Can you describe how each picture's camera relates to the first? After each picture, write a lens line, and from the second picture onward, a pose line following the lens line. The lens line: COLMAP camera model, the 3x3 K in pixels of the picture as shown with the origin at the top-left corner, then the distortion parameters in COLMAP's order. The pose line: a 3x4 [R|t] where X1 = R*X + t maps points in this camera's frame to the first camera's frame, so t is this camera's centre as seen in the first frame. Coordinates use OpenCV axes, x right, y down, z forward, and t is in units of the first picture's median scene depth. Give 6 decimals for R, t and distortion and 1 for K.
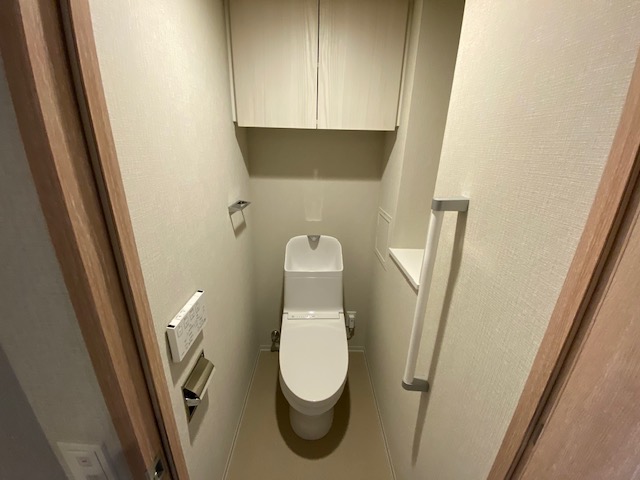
lens RADIAL K [[253.4, 0, 320.0], [0, 253.4, 240.0], [0, 0, 1]] dist [0.000643, -0.010836]
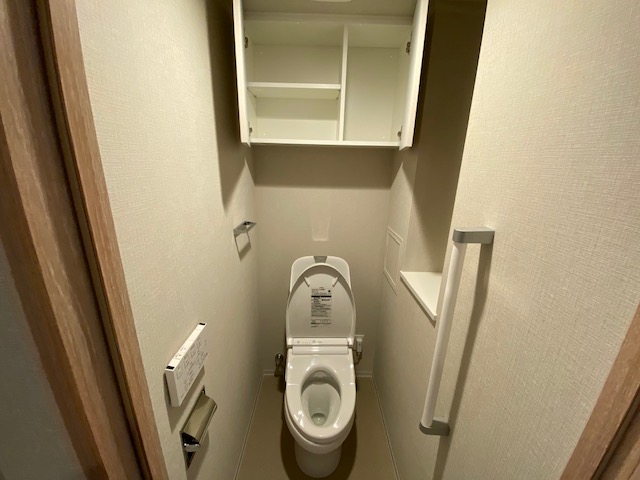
lens RADIAL K [[253.4, 0, 320.0], [0, 253.4, 240.0], [0, 0, 1]] dist [0.000643, -0.010836]
pose [[0.999936, 0.002774, -0.010935, -0.036477], [-0.003253, 0.999025, -0.044022, -0.083087], [0.010802, 0.044055, 0.998971, 0.071225]]
